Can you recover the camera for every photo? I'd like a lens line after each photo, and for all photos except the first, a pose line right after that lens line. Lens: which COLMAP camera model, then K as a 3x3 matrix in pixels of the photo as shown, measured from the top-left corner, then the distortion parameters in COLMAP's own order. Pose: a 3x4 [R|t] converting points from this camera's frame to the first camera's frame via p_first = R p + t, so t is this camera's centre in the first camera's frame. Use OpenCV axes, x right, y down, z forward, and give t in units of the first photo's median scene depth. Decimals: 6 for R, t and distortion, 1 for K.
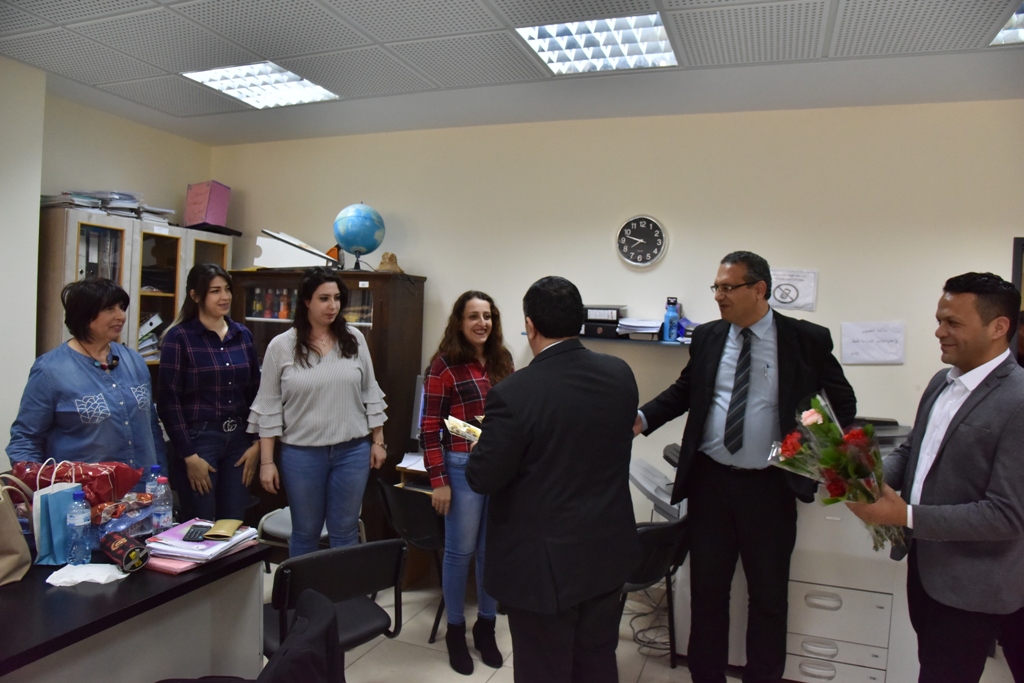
lens RADIAL K [[694.4, 0, 512.0], [0, 694.4, 341.5], [0, 0, 1]] dist [-0.118714, 0.060873]
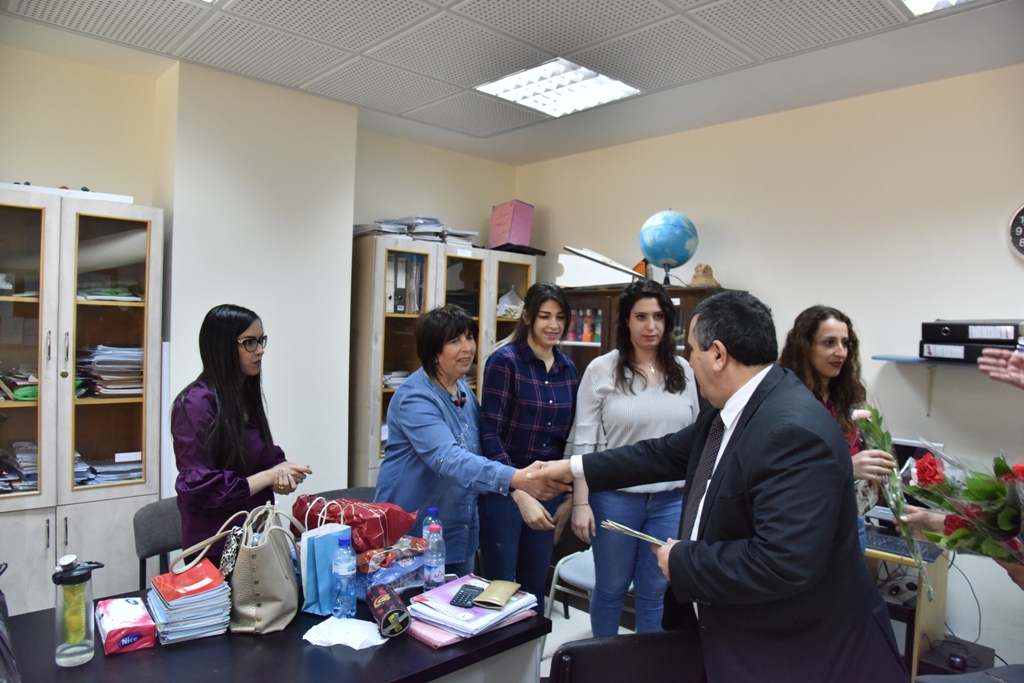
lens RADIAL K [[694.4, 0, 512.0], [0, 694.4, 341.5], [0, 0, 1]] dist [-0.118714, 0.060873]
pose [[0.898735, -0.011226, -0.438348, -0.019461], [-0.001513, 0.999587, -0.028701, -0.007892], [0.438489, 0.026458, 0.898347, 0.141600]]
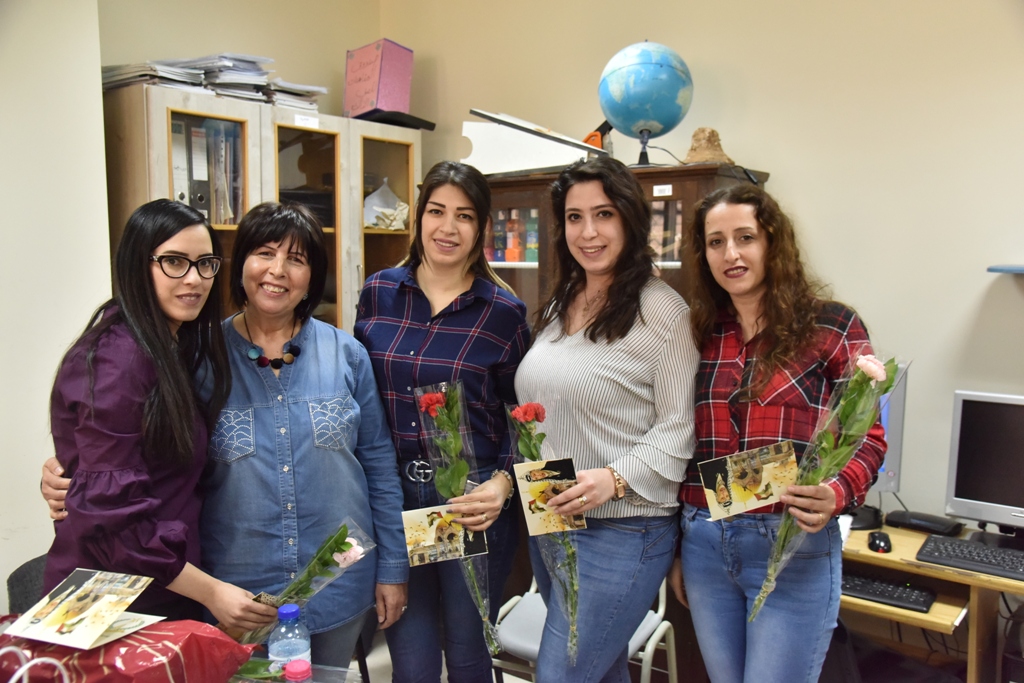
lens RADIAL K [[857.4, 0, 512.0], [0, 857.4, 341.5], [0, 0, 1]] dist [-0.006123, 0.002741]
pose [[0.960775, -0.018105, -0.276737, -0.156567], [0.035449, 0.997699, 0.057800, -0.008740], [0.275054, -0.065343, 0.959206, 0.346494]]
